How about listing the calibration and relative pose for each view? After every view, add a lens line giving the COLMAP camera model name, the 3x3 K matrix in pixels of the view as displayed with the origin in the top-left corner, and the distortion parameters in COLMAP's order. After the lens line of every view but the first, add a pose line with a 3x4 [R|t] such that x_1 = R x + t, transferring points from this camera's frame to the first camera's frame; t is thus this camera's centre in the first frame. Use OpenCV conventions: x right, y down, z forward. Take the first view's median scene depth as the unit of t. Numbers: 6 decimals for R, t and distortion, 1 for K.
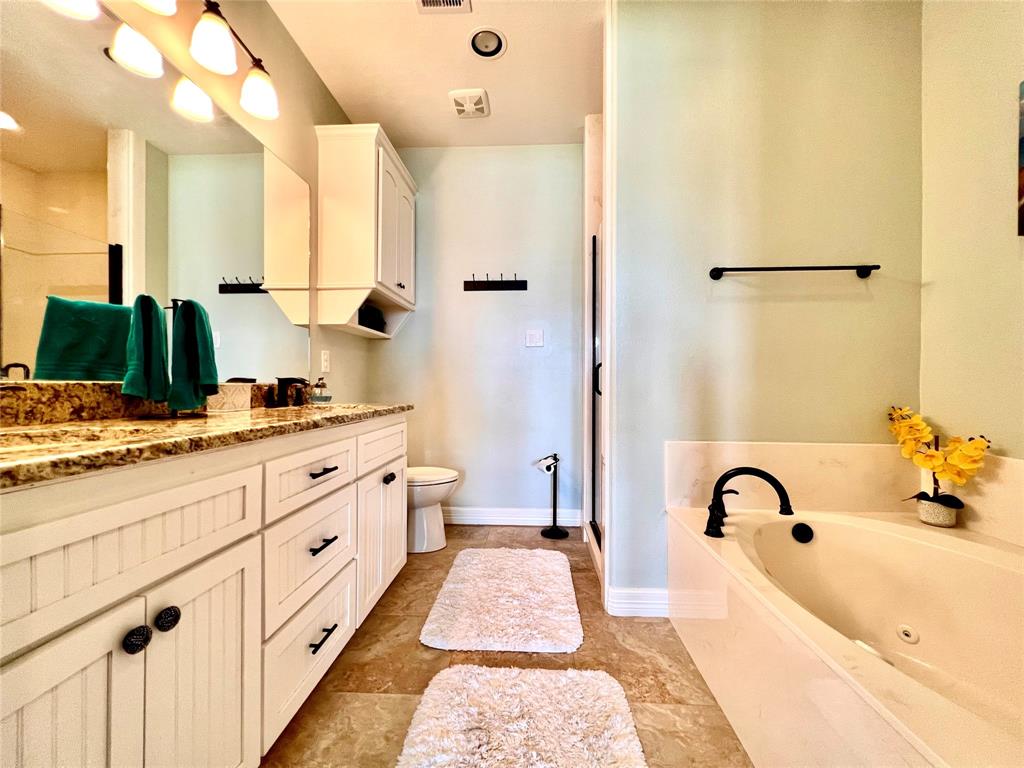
lens RADIAL K [[409.4, 0, 514.3], [0, 409.4, 384.8], [0, 0, 1]] dist [0.000772, 0.000100]
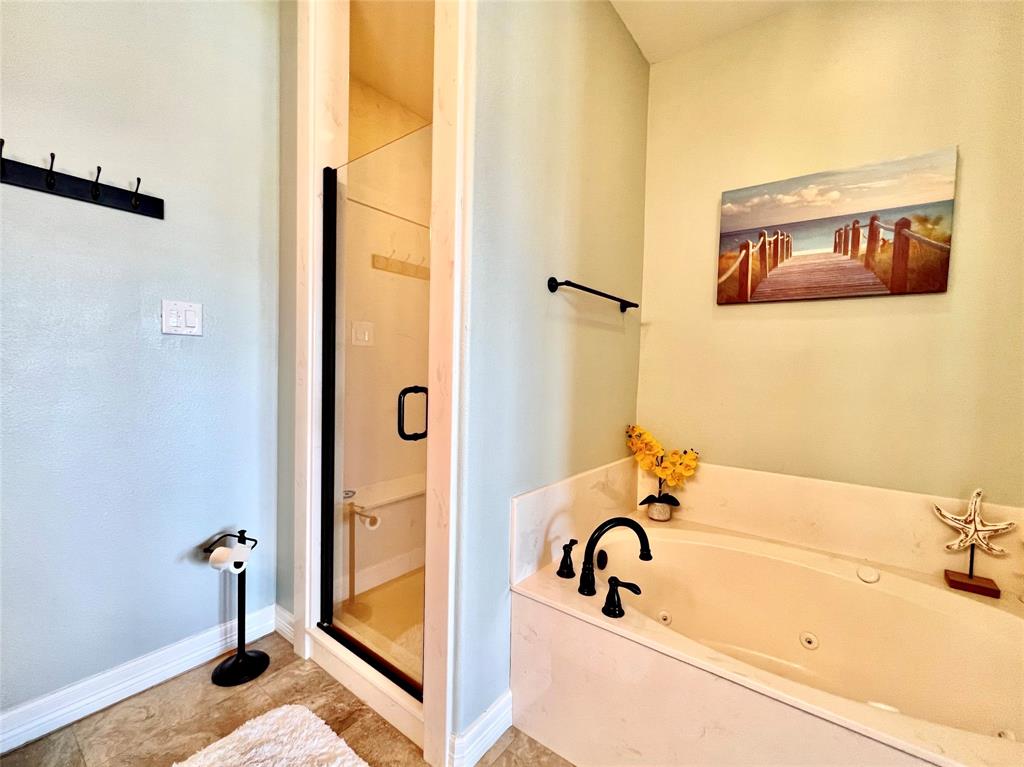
lens RADIAL K [[434.5, 0, 514.4], [0, 434.5, 384.5], [0, 0, 1]] dist [0.000164, -0.000002]
pose [[0.560101, -0.021451, 0.828147, -0.285020], [-0.024468, 0.998800, 0.042420, -0.106125], [-0.828063, -0.044023, 0.558904, 0.567160]]
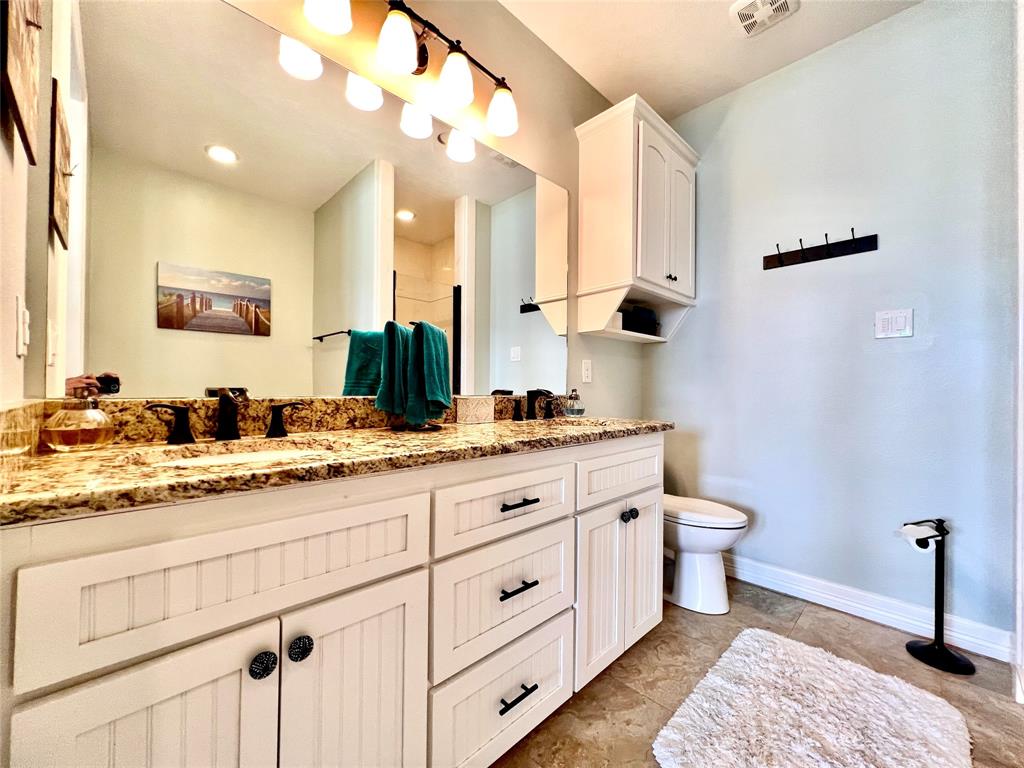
lens RADIAL K [[409.4, 0, 514.6], [0, 409.4, 385.3], [0, 0, 1]] dist [0.000772, 0.000100]
pose [[0.734492, -0.001228, -0.678616, 0.080693], [-0.005421, 0.999956, -0.007677, -0.021842], [0.678596, 0.009318, 0.734453, 0.254906]]
